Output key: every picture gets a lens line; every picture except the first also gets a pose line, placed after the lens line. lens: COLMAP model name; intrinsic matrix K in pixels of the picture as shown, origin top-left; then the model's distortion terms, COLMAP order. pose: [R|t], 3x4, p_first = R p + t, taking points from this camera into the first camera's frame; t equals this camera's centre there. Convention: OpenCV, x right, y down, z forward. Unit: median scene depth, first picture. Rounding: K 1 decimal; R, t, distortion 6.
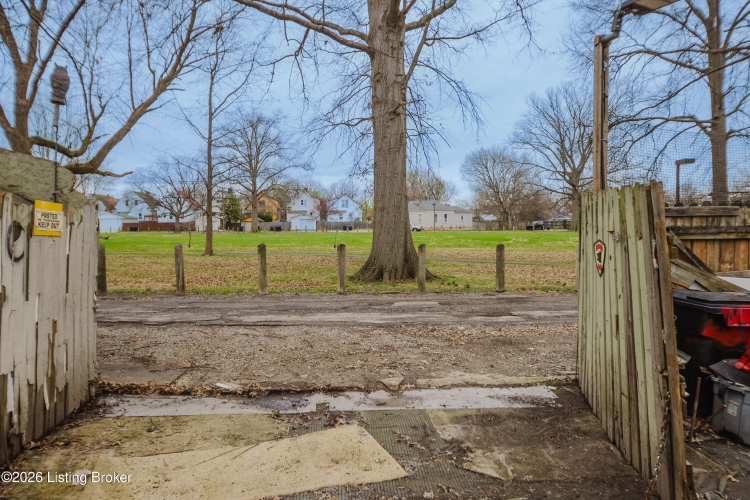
lens RADIAL K [[489.0, 0, 375.0], [0, 489.0, 233.0], [0, 0, 1]] dist [0.000101, 0.000496]
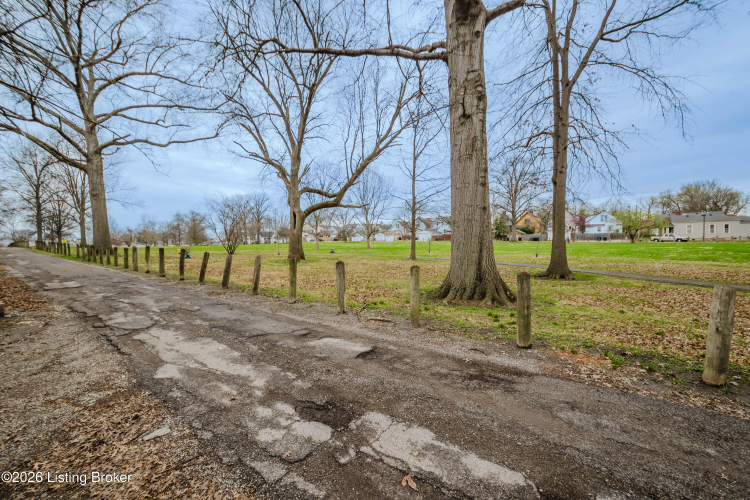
lens RADIAL K [[309.0, 0, 375.0], [0, 309.0, 250.0], [0, 0, 1]] dist [0.000058, -0.000221]
pose [[0.744566, 0.023727, -0.667127, 0.173054], [-0.005330, 0.999548, 0.029602, -0.007900], [0.667527, -0.018485, 0.744356, 0.263435]]
